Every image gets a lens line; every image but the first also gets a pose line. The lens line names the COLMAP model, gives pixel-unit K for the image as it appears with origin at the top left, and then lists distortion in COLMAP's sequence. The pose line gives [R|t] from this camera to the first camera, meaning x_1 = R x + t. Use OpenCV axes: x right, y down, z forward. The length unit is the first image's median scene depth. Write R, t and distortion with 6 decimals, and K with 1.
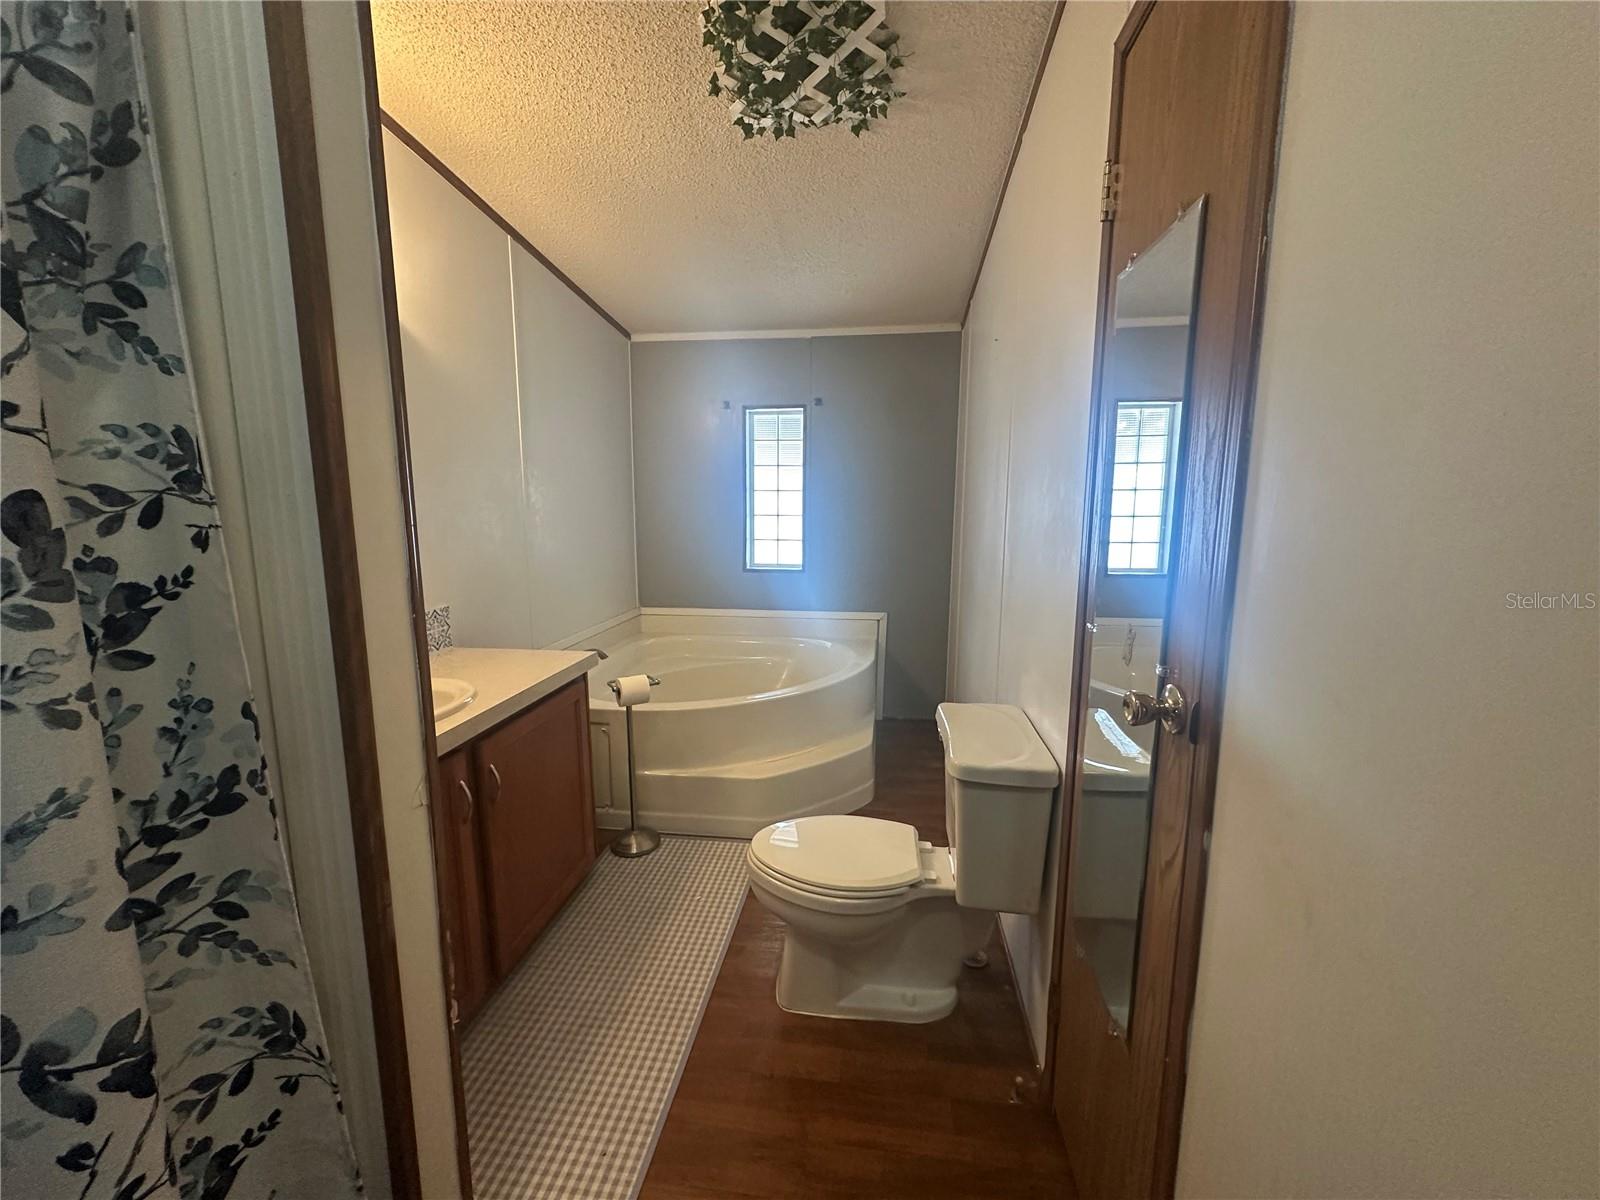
lens RADIAL K [[639.1, 0, 800.0], [0, 639.1, 600.0], [0, 0, 1]] dist [-0.003359, -0.000195]
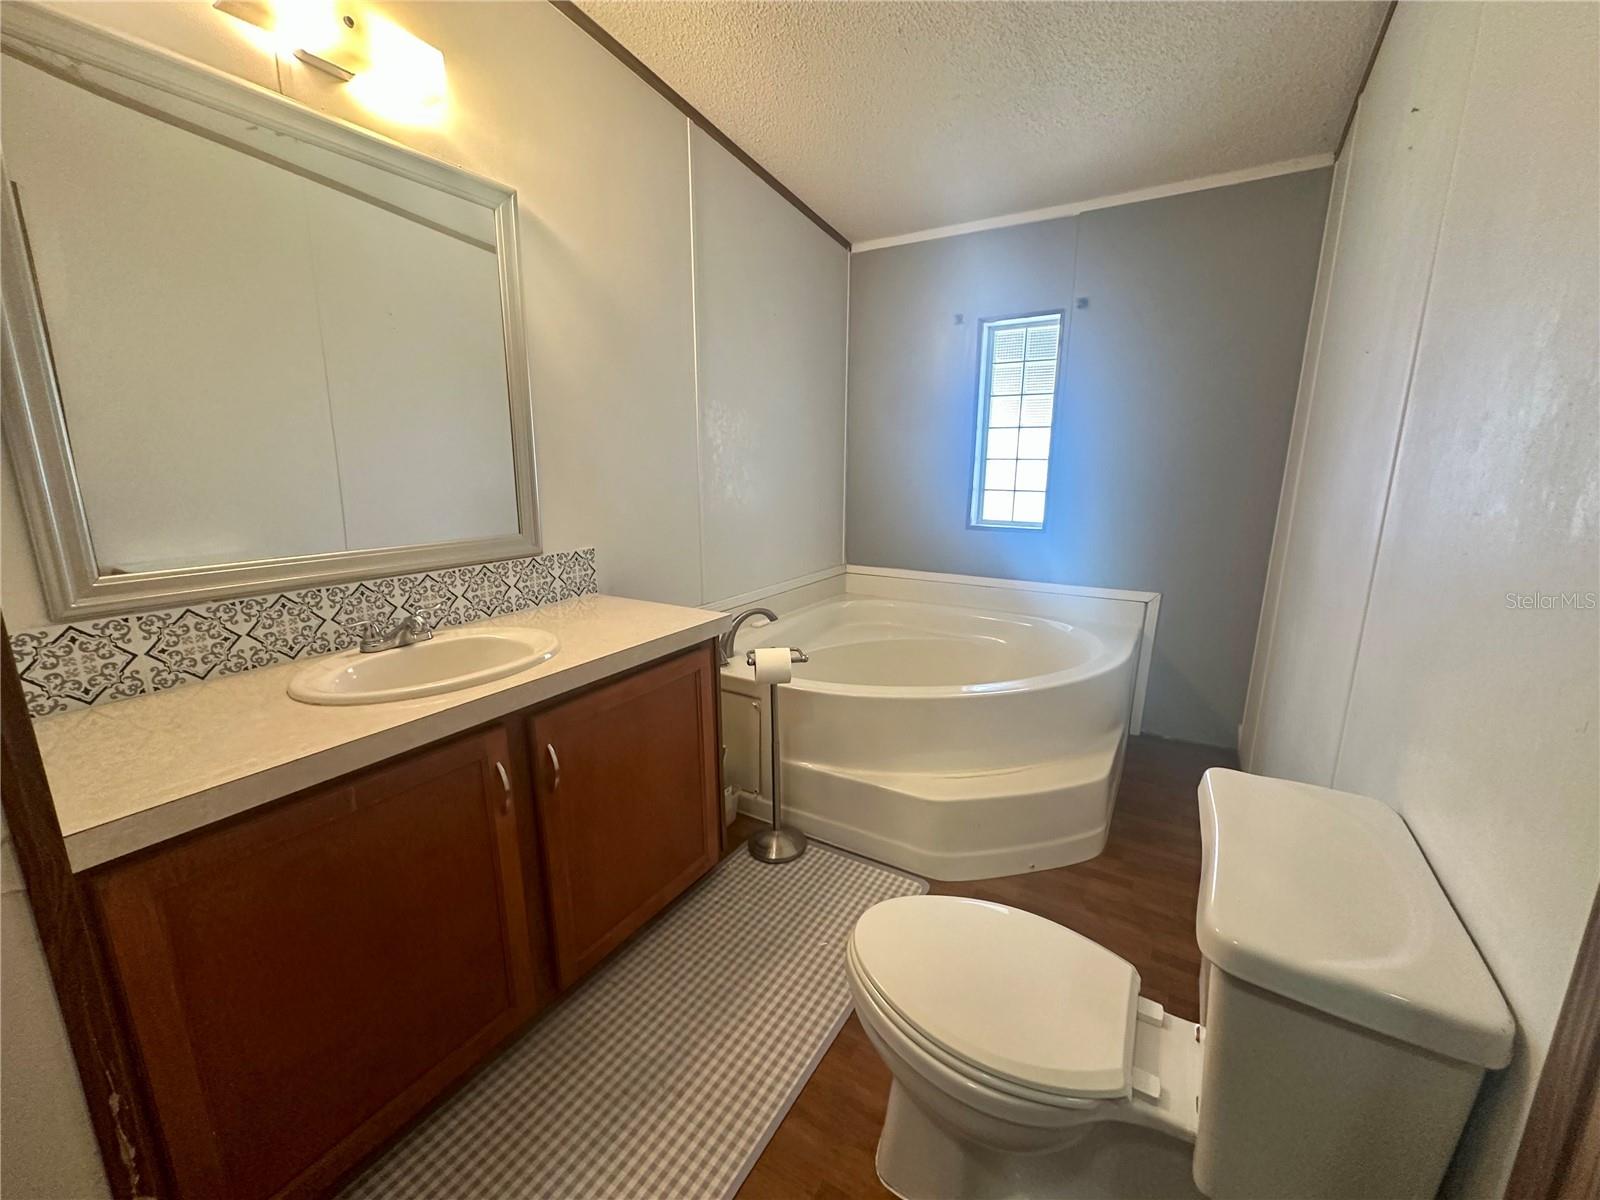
lens RADIAL K [[639.1, 0, 800.0], [0, 639.1, 600.0], [0, 0, 1]] dist [-0.003359, -0.000195]
pose [[0.915615, 0.084293, -0.393121, 0.071761], [-0.060340, 0.995511, 0.072919, -0.001169], [0.397503, -0.043045, 0.916591, 0.258954]]
